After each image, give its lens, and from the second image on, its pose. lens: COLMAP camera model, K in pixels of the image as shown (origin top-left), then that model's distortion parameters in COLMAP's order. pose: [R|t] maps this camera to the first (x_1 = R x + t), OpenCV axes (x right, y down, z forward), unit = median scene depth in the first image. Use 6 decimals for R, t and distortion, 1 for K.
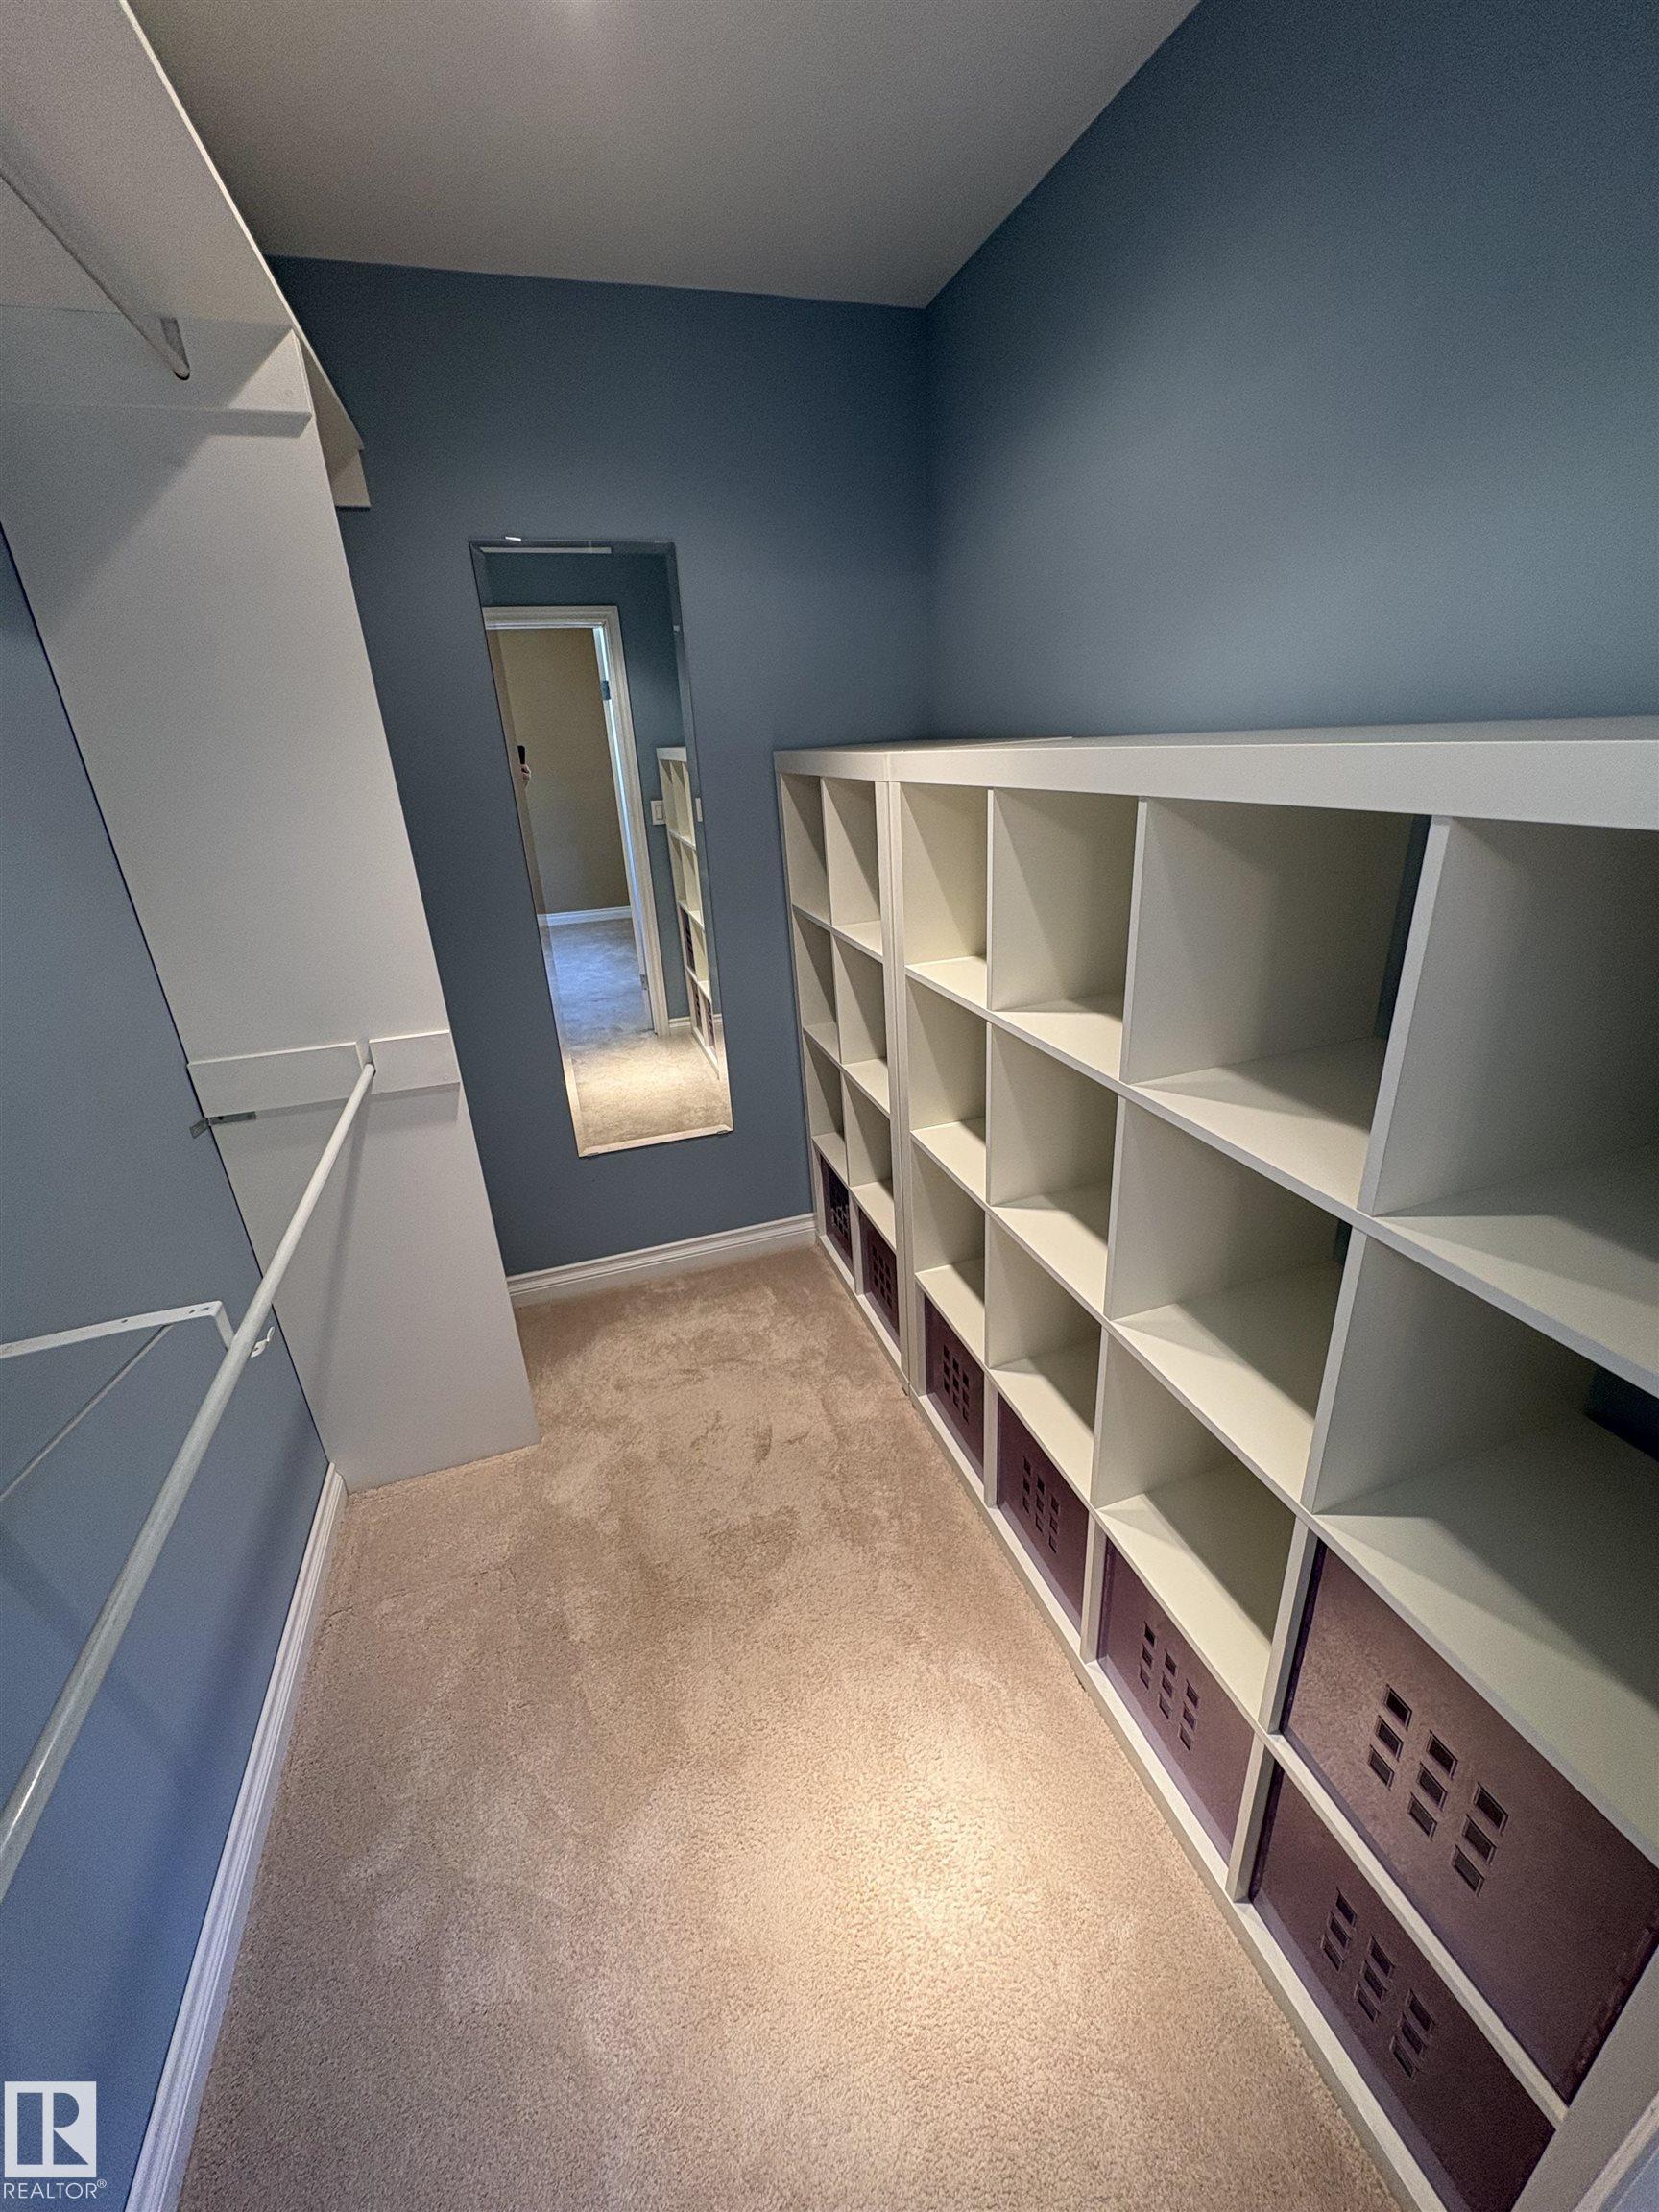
lens RADIAL K [[881.6, 0, 830.5], [0, 881.6, 1107.2], [0, 0, 1]] dist [0.001709, -0.000188]
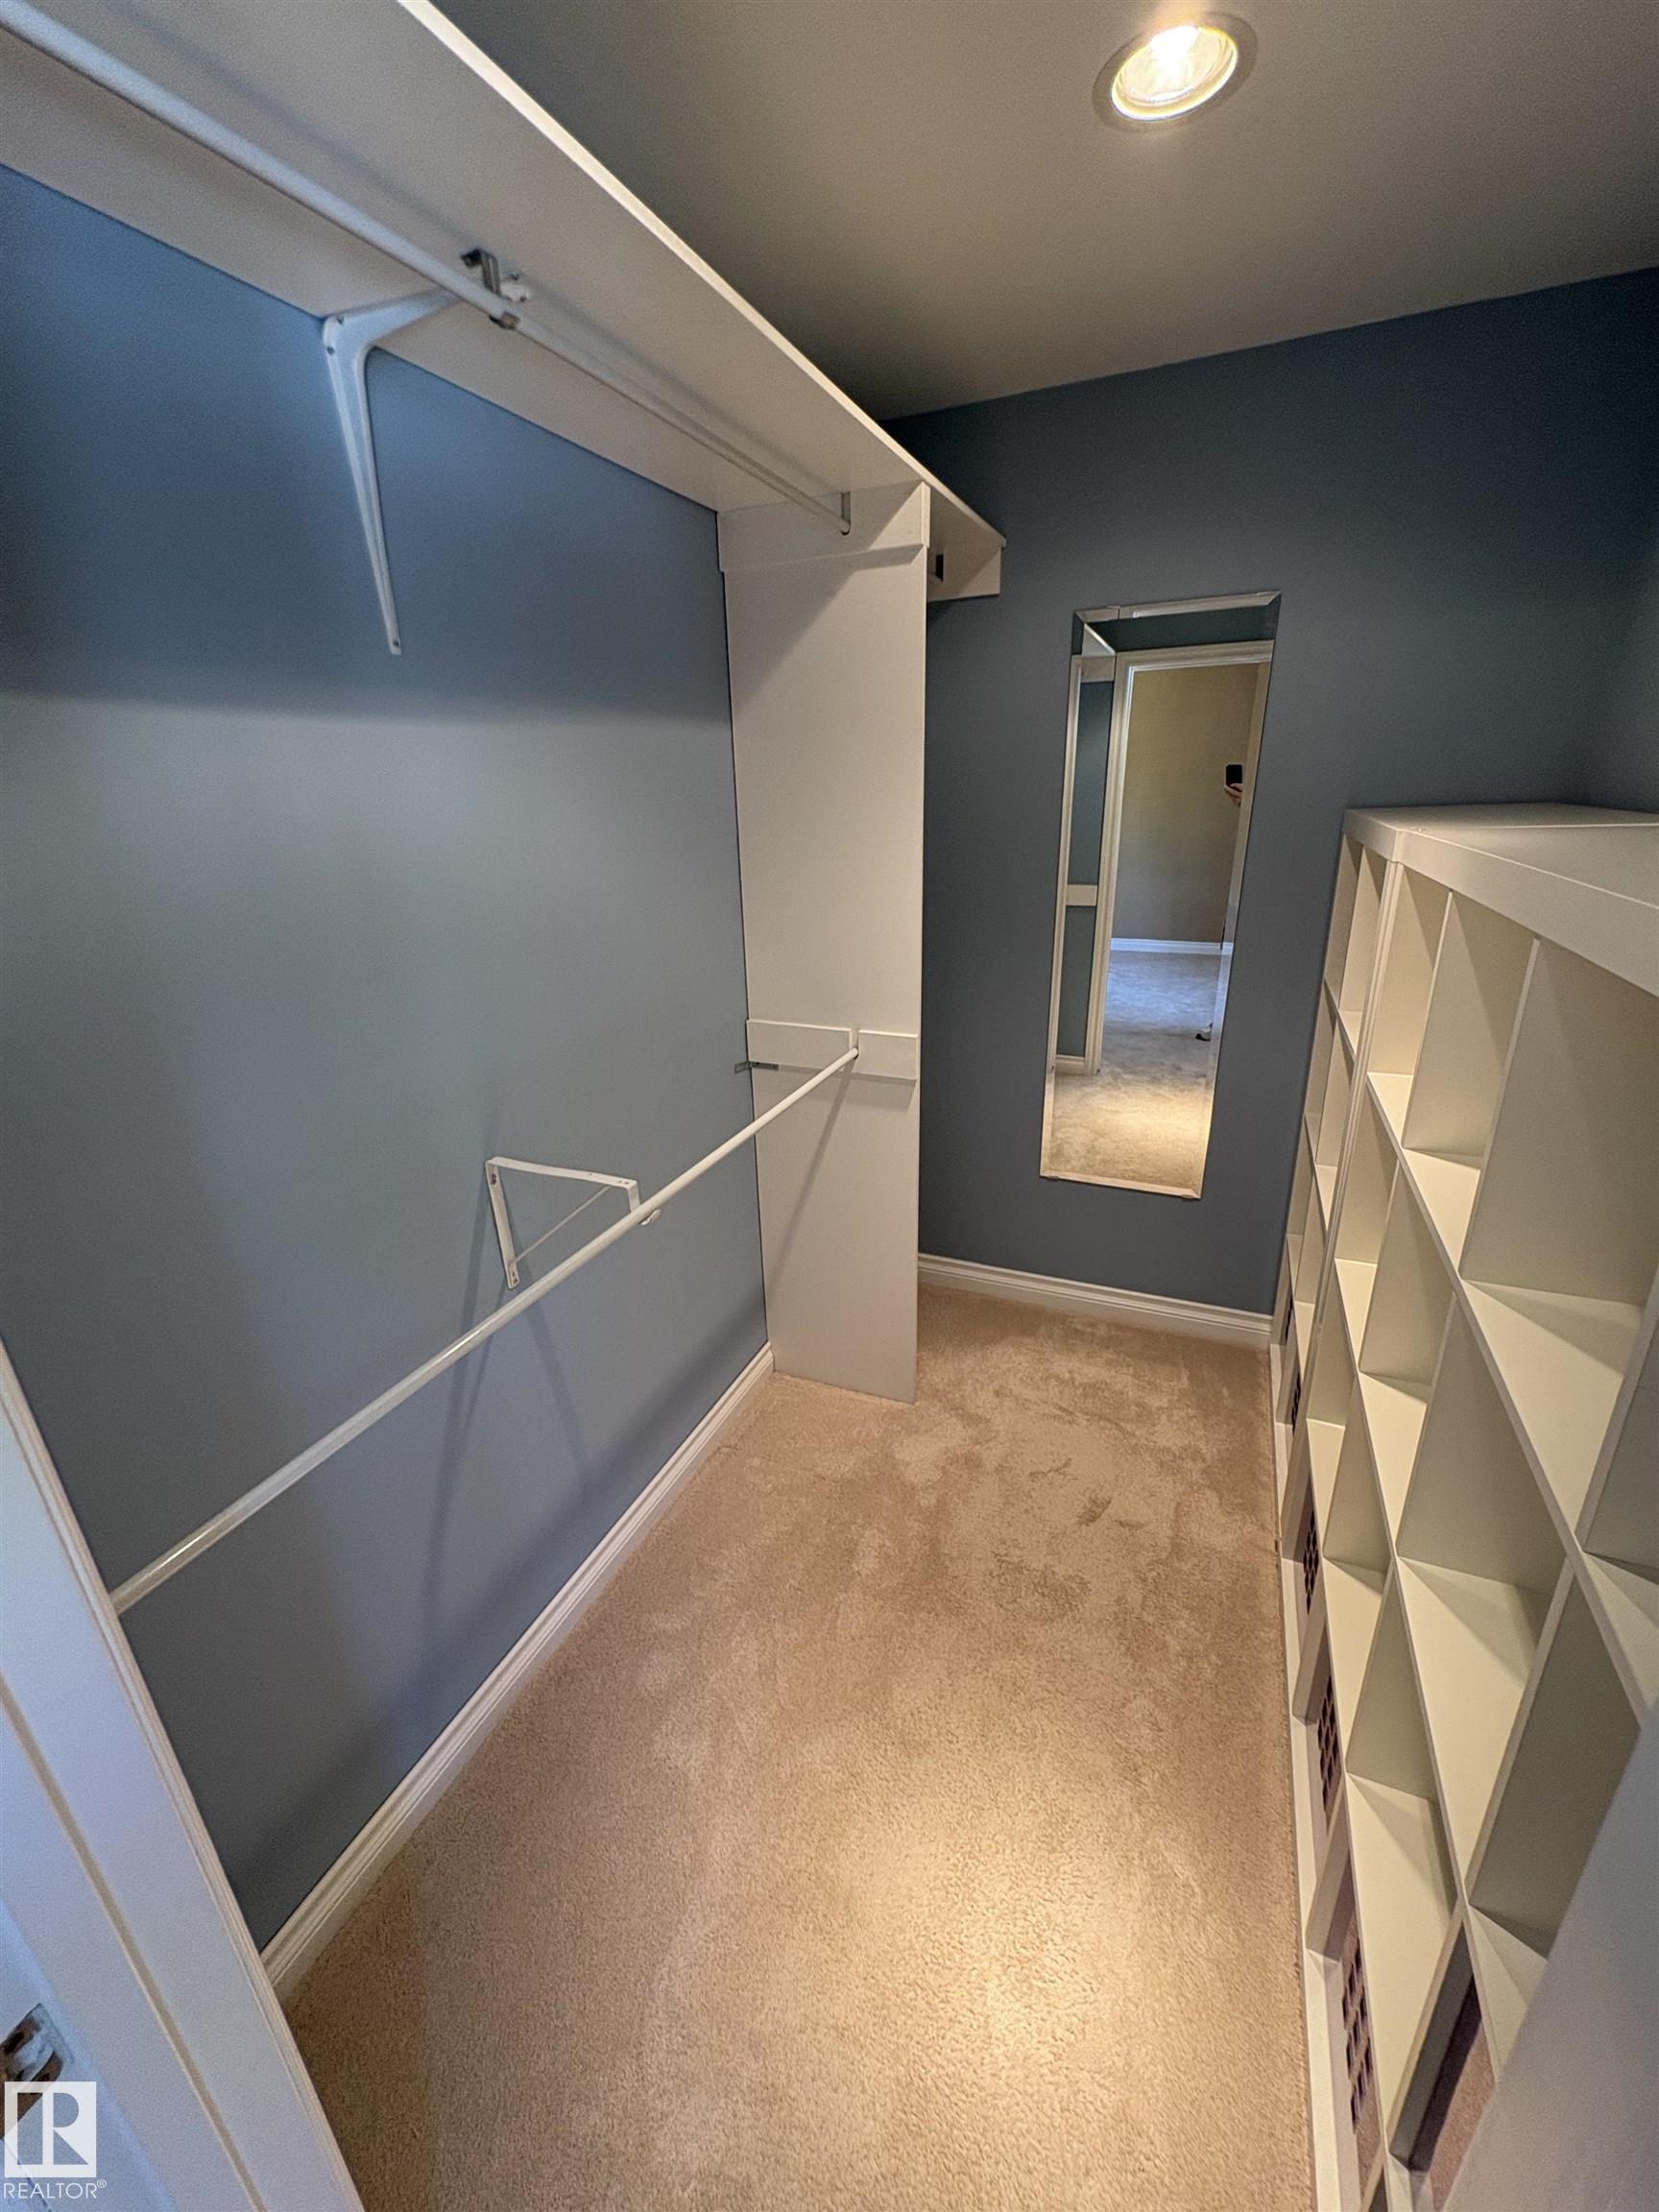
lens RADIAL K [[881.6, 0, 829.1], [0, 881.6, 1105.6], [0, 0, 1]] dist [0.001709, -0.000188]
pose [[0.748569, 0.254261, -0.612369, 0.225370], [-0.265828, 0.961166, 0.074132, -0.052183], [0.607437, 0.107292, 0.787089, 0.005485]]
